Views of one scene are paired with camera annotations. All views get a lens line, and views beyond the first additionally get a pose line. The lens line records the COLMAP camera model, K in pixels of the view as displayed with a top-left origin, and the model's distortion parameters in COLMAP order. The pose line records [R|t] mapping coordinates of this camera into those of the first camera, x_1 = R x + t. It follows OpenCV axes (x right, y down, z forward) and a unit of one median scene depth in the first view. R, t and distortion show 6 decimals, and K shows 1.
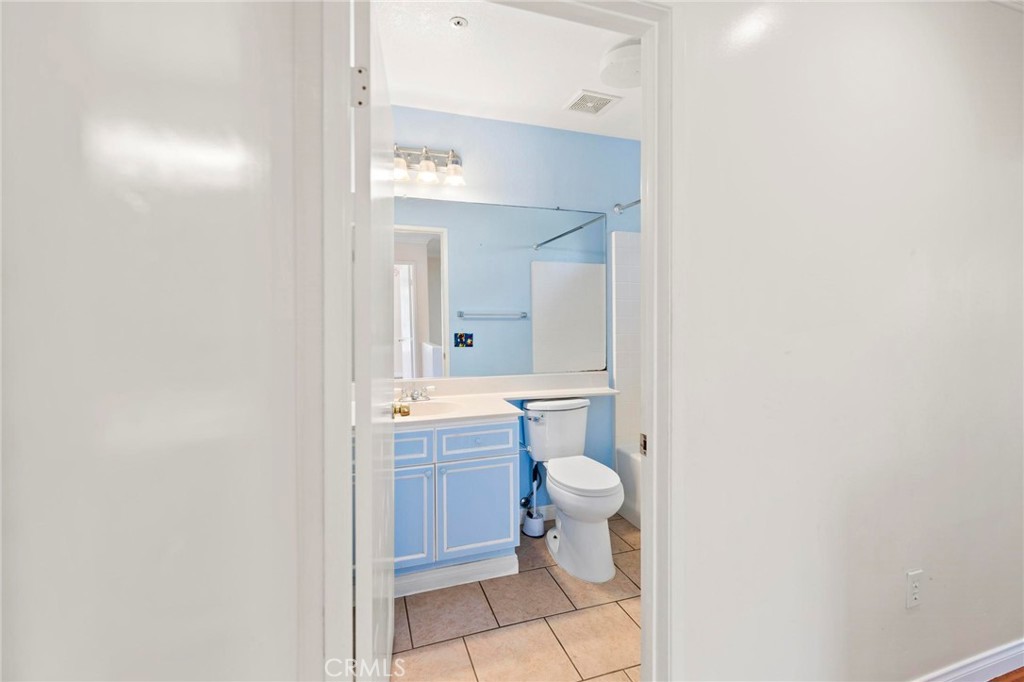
lens RADIAL K [[446.0, 0, 509.9], [0, 446.0, 332.9], [0, 0, 1]] dist [0.002052, 0.000322]
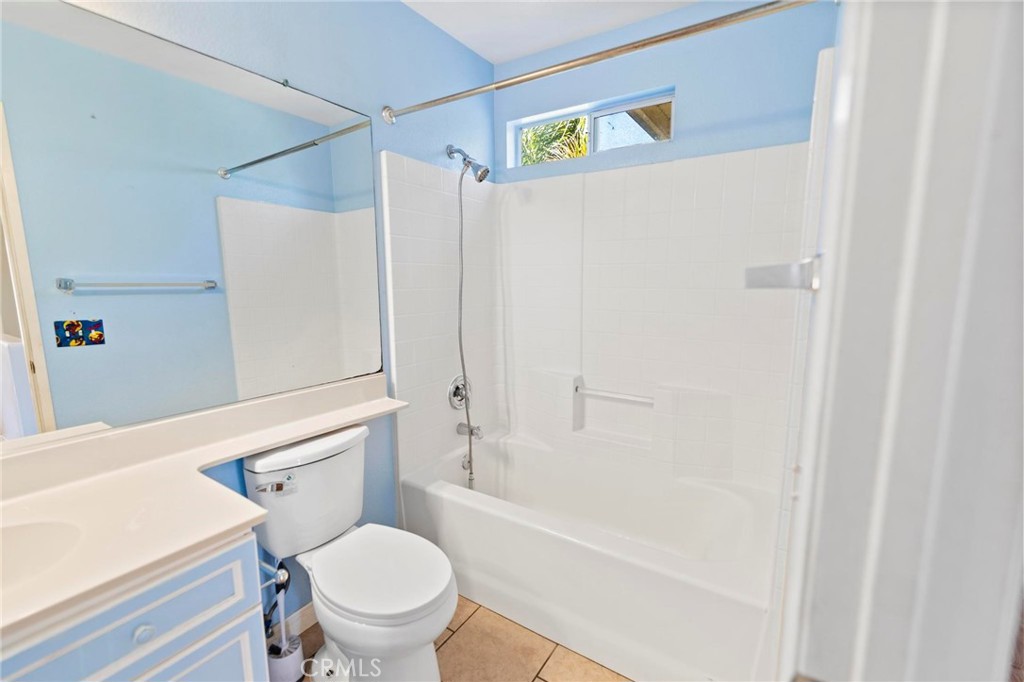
lens RADIAL K [[440.0, 0, 511.7], [0, 440.0, 344.2], [0, 0, 1]] dist [0.000004, 0.000082]
pose [[0.792826, -0.085751, 0.603385, -0.017900], [0.023859, 0.993660, 0.109865, -0.022245], [-0.608980, -0.072708, 0.789846, 0.374346]]
